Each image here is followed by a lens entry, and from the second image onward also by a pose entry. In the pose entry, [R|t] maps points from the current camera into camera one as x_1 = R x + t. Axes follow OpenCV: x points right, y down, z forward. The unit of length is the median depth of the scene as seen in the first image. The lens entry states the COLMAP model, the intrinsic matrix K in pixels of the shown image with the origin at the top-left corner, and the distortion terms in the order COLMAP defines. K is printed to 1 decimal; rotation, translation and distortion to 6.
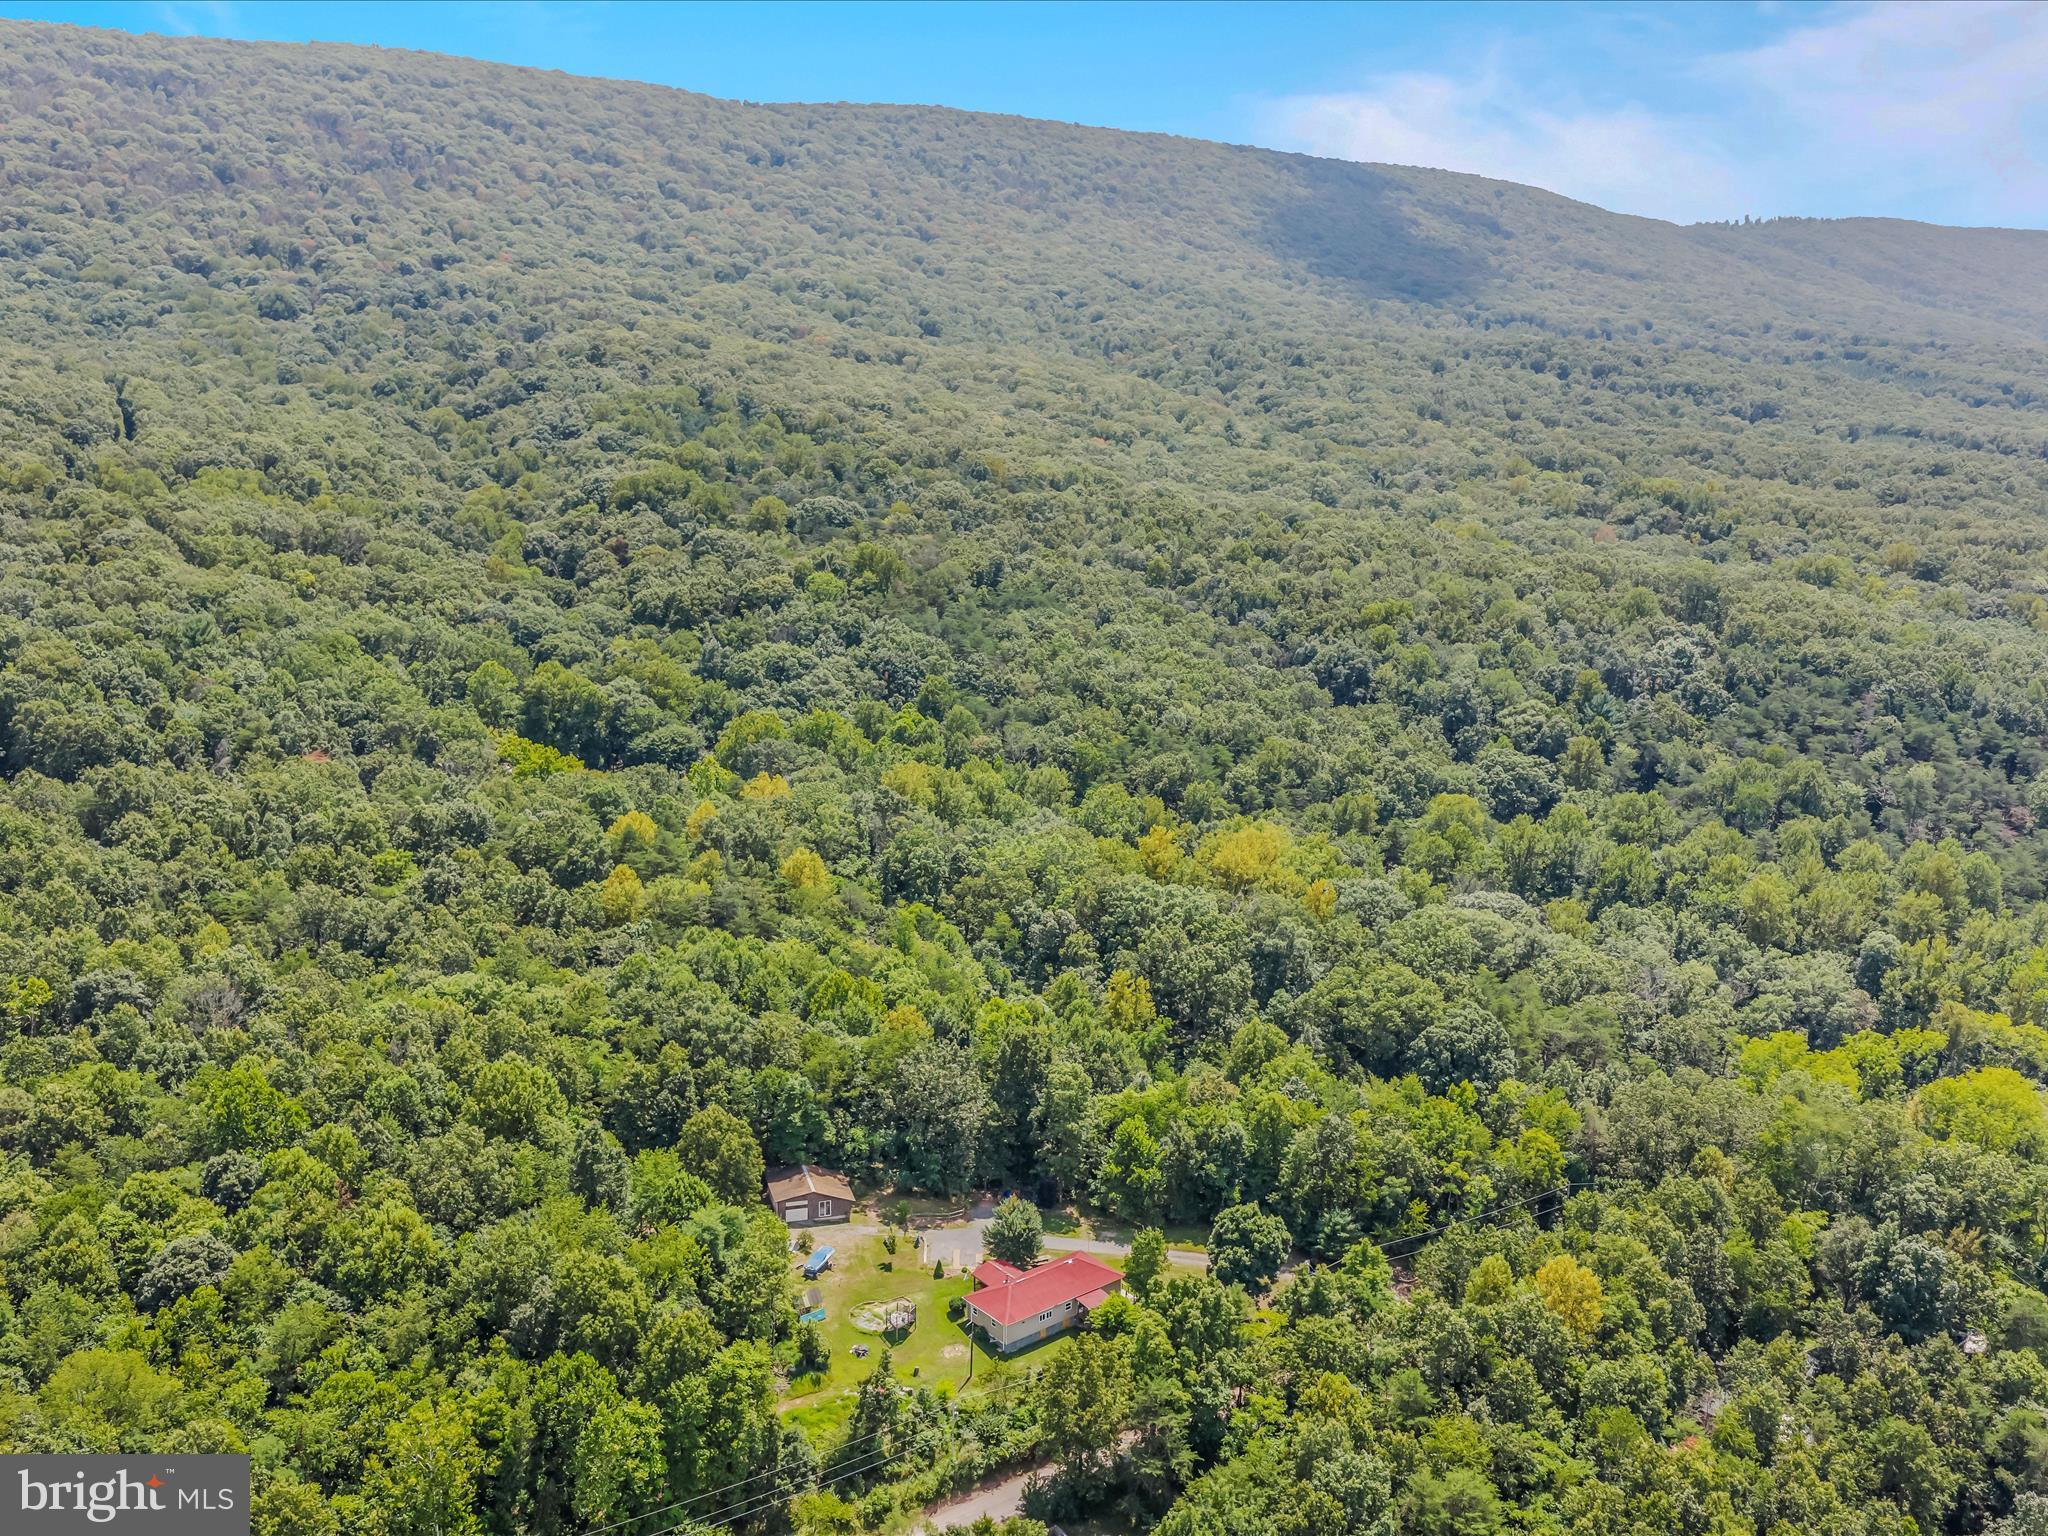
lens RADIAL K [[1911.6, 0, 1024.0], [0, 1911.6, 768.0], [0, 0, 1]] dist [0.024386, -0.054899]
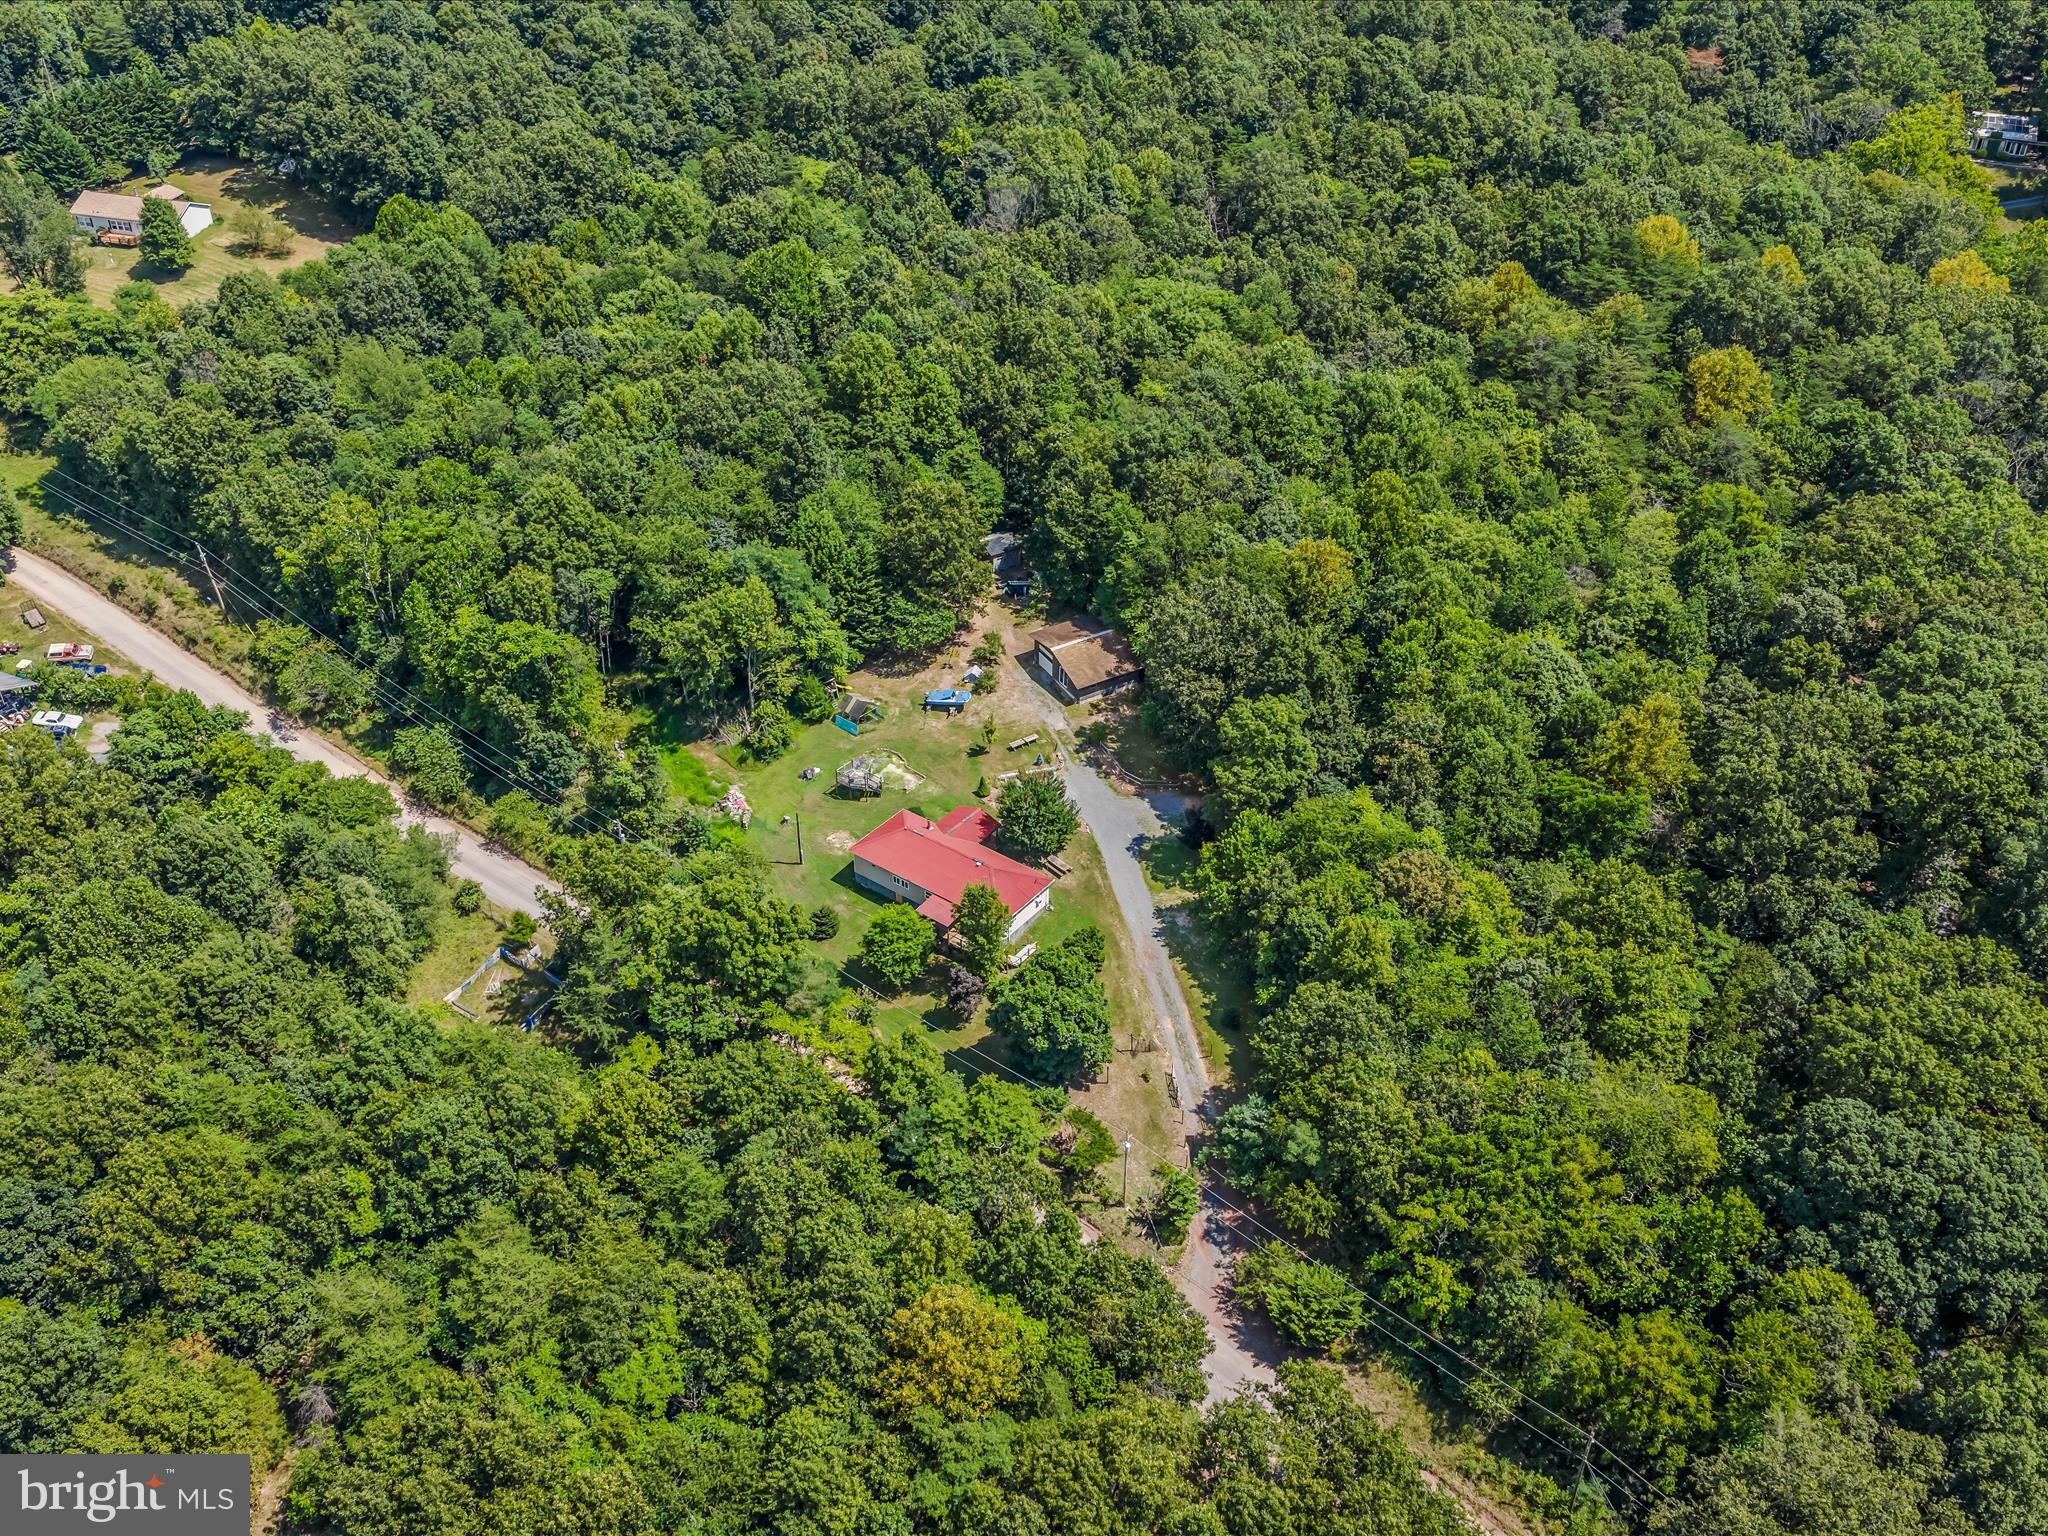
lens RADIAL K [[1911.6, 0, 1024.0], [0, 1911.6, 768.0], [0, 0, 1]] dist [0.024386, -0.054899]
pose [[0.261767, 0.569175, -0.779435, 0.131286], [-0.244231, 0.820374, 0.517047, -0.038570], [0.933718, 0.055016, 0.353757, 0.159482]]
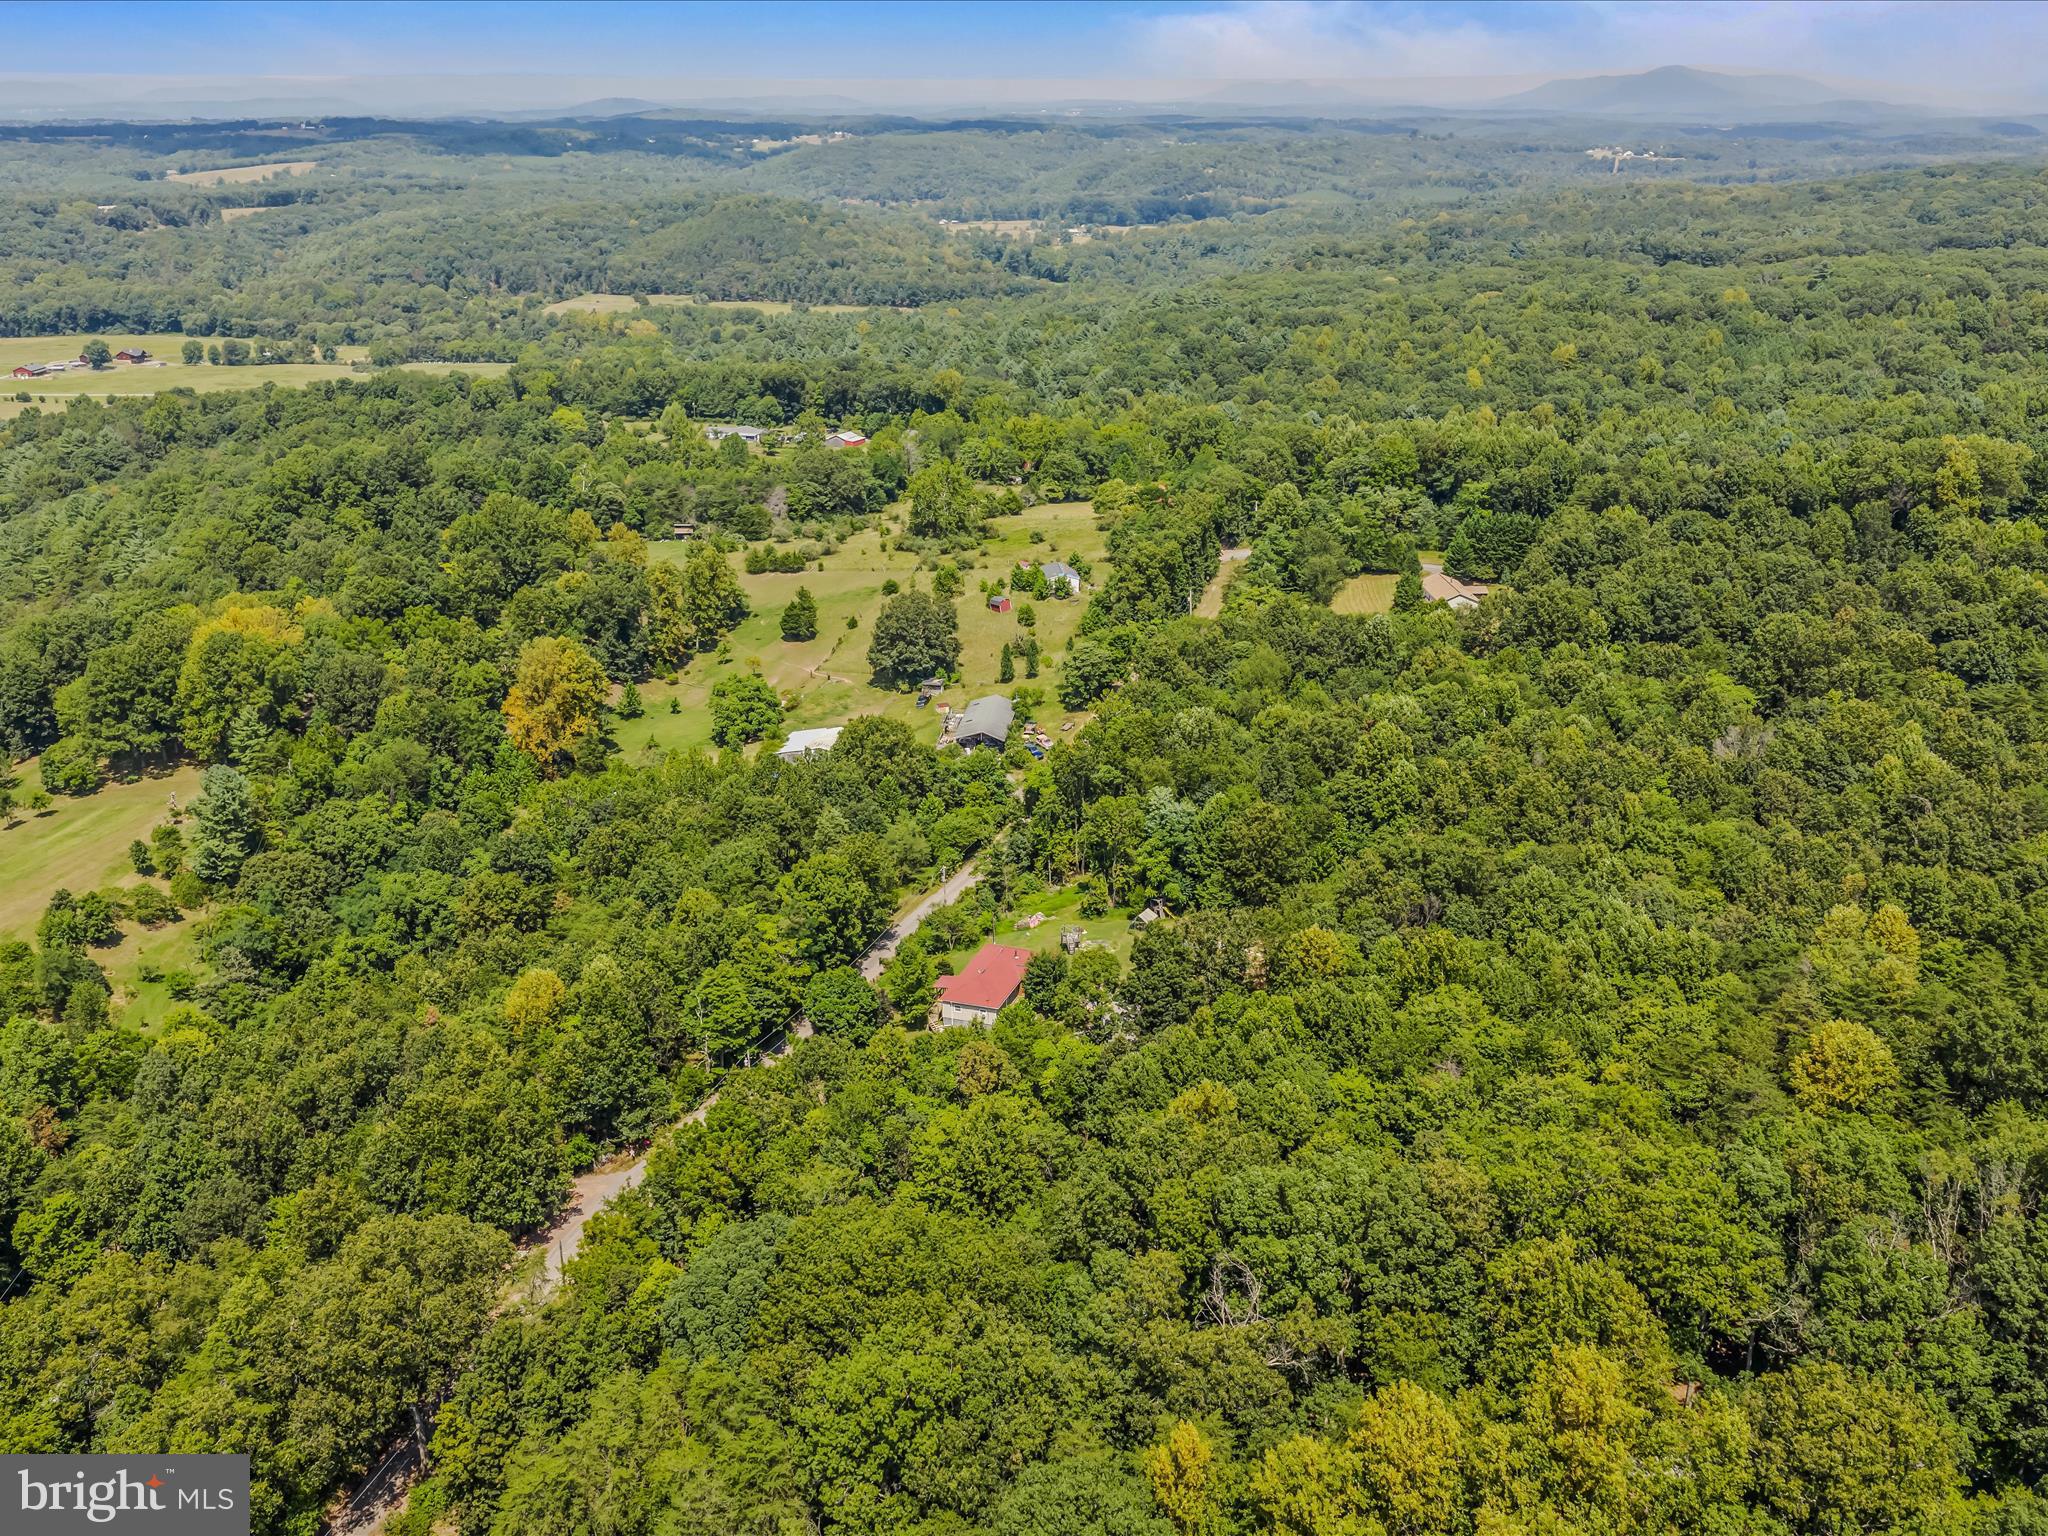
lens RADIAL K [[1911.6, 0, 1024.0], [0, 1911.6, 768.0], [0, 0, 1]] dist [0.024386, -0.054899]
pose [[-0.836792, 0.187389, -0.514455, 0.119277], [-0.130306, 0.844452, 0.519540, -0.093267], [0.531788, 0.501783, -0.682213, 0.374412]]
